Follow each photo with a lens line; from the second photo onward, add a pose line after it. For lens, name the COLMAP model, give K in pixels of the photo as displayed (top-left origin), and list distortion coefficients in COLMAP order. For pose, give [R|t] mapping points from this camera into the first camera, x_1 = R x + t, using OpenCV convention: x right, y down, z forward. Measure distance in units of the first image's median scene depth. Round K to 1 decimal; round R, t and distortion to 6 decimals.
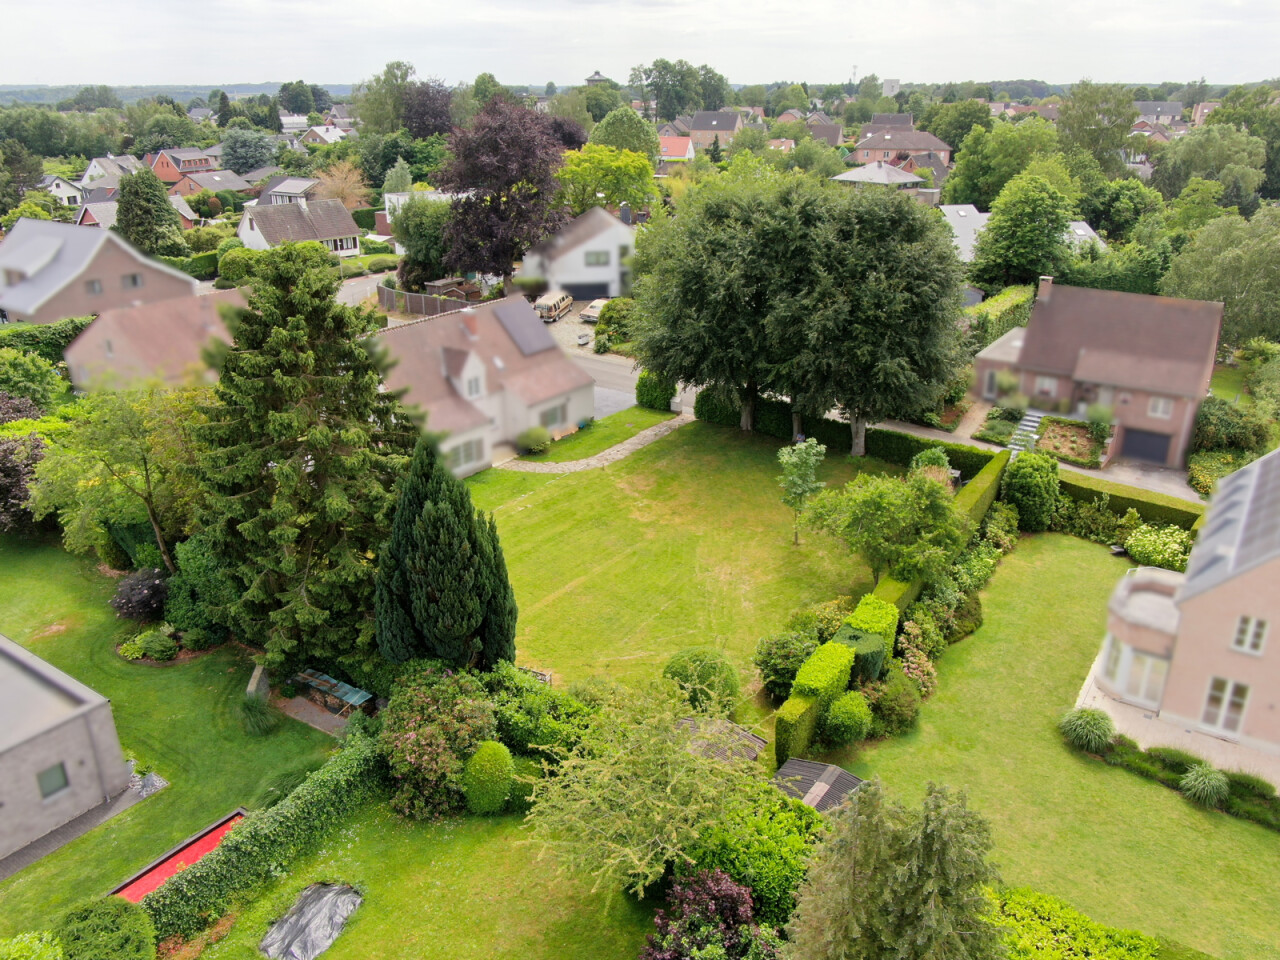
lens RADIAL K [[981.3, 0, 640.0], [0, 981.3, 480.0], [0, 0, 1]] dist [-0.002395, -0.003673]
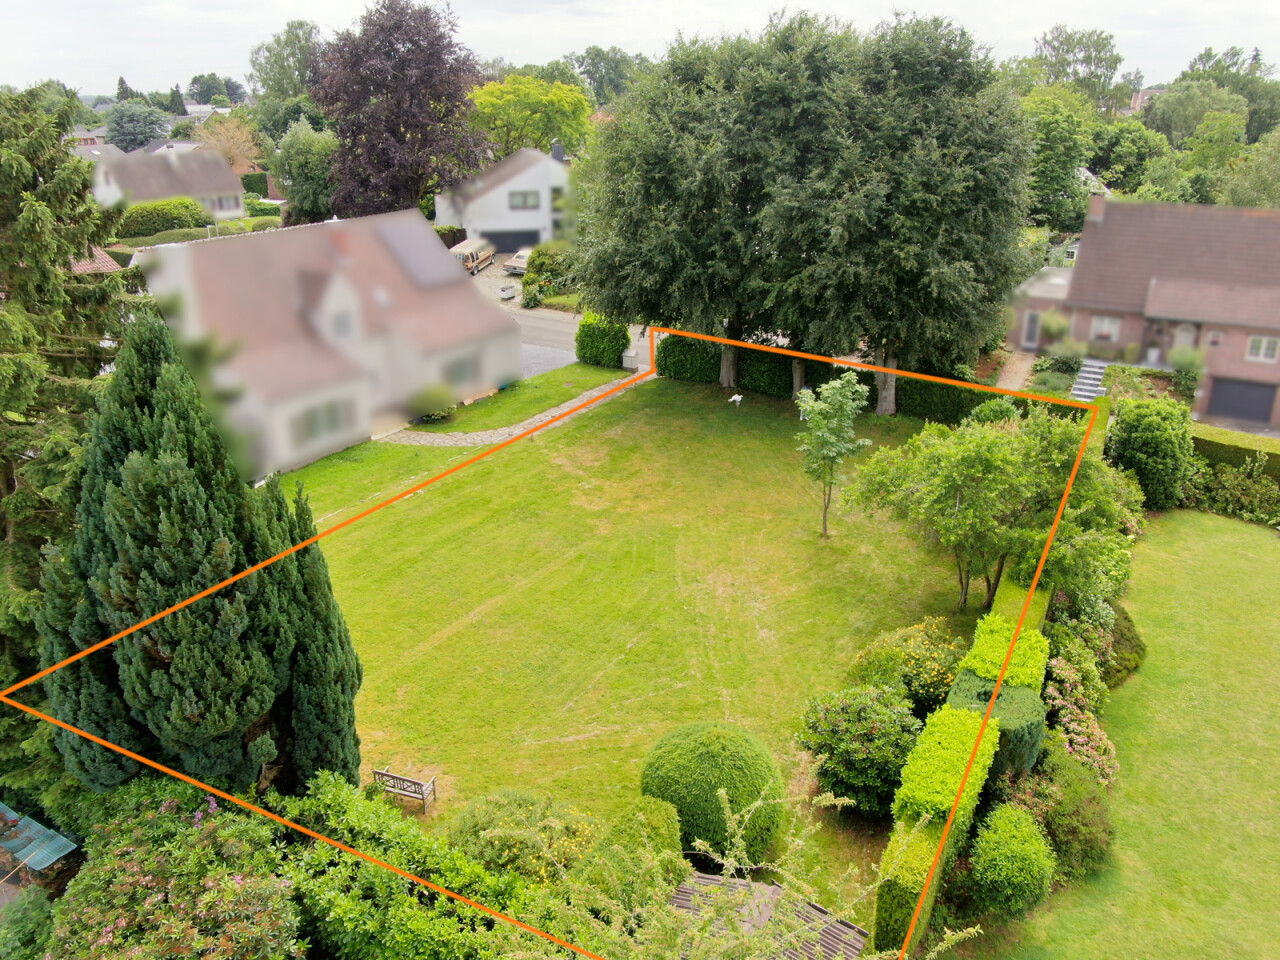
lens RADIAL K [[981.3, 0, 640.0], [0, 981.3, 480.0], [0, 0, 1]] dist [-0.002395, -0.003673]
pose [[0.997930, -0.024333, 0.059521, -0.003449], [0.024854, 0.999659, -0.008034, 0.027787], [-0.059305, 0.009496, 0.998195, 0.326407]]
